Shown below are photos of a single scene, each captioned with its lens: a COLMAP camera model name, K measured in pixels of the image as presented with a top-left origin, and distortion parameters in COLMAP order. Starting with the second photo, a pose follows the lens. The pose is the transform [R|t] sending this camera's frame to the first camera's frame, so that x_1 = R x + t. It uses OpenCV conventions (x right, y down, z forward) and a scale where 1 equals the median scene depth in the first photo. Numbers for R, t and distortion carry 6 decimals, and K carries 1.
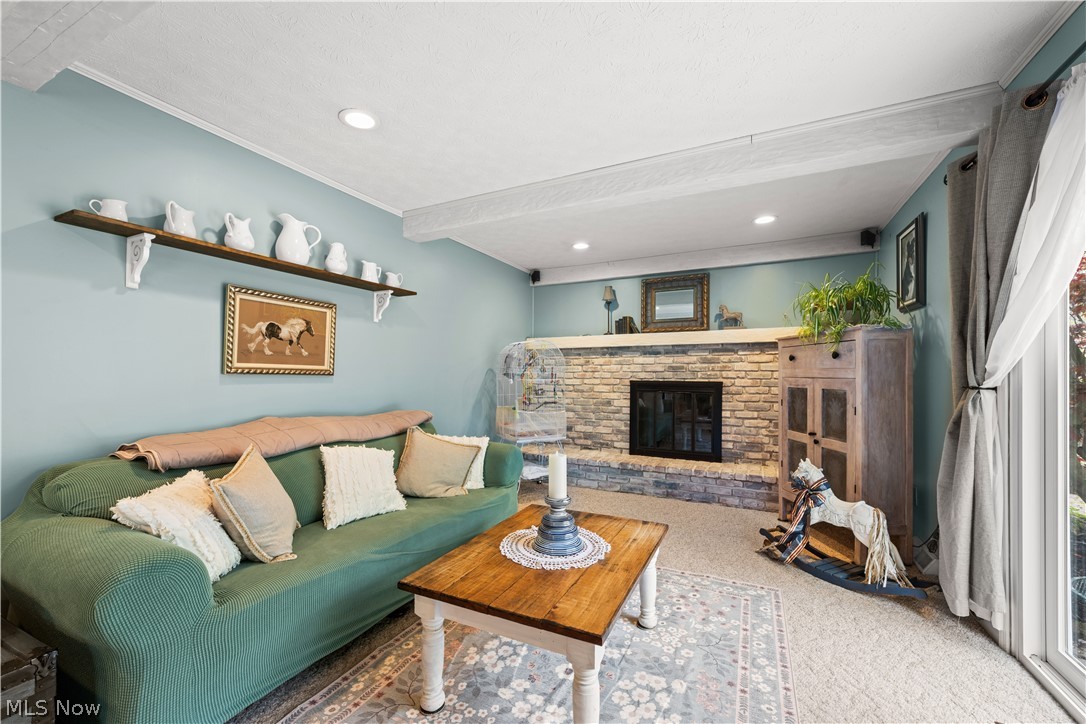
lens RADIAL K [[431.8, 0, 545.1], [0, 431.8, 366.4], [0, 0, 1]] dist [0.005450, -0.000311]
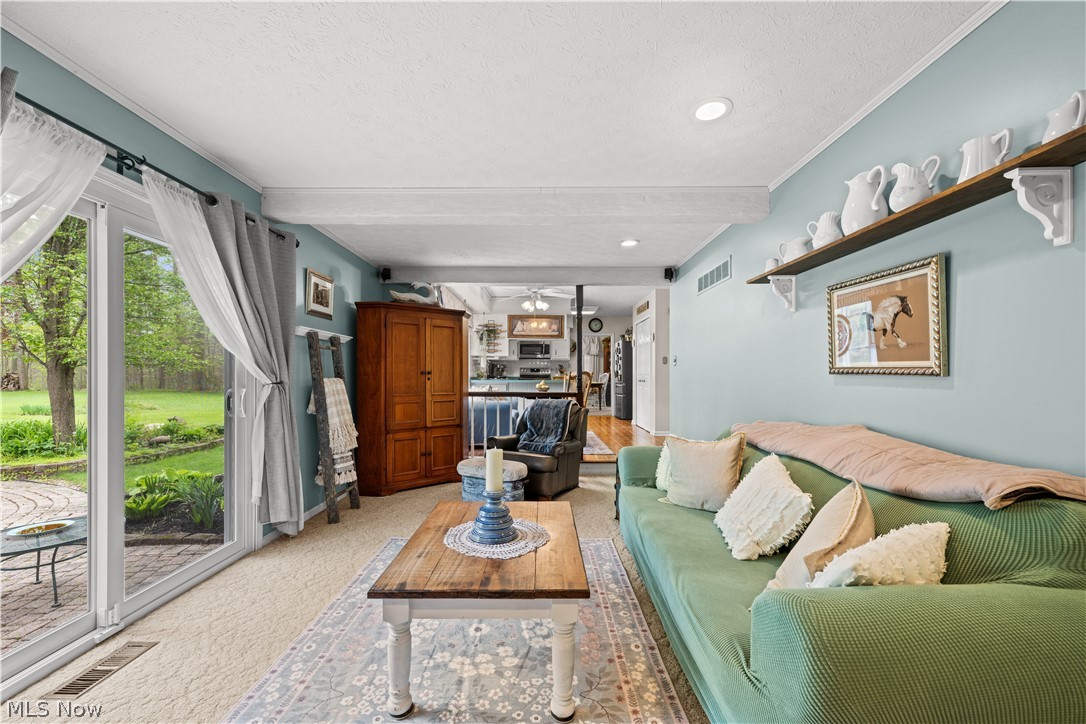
lens RADIAL K [[431.8, 0, 537.0], [0, 431.8, 369.6], [0, 0, 1]] dist [0.005450, -0.000311]
pose [[-0.904177, -0.007332, -0.427095, 0.270036], [0.004976, 0.999604, -0.027694, 0.026804], [0.427129, -0.027166, -0.903782, 1.396384]]
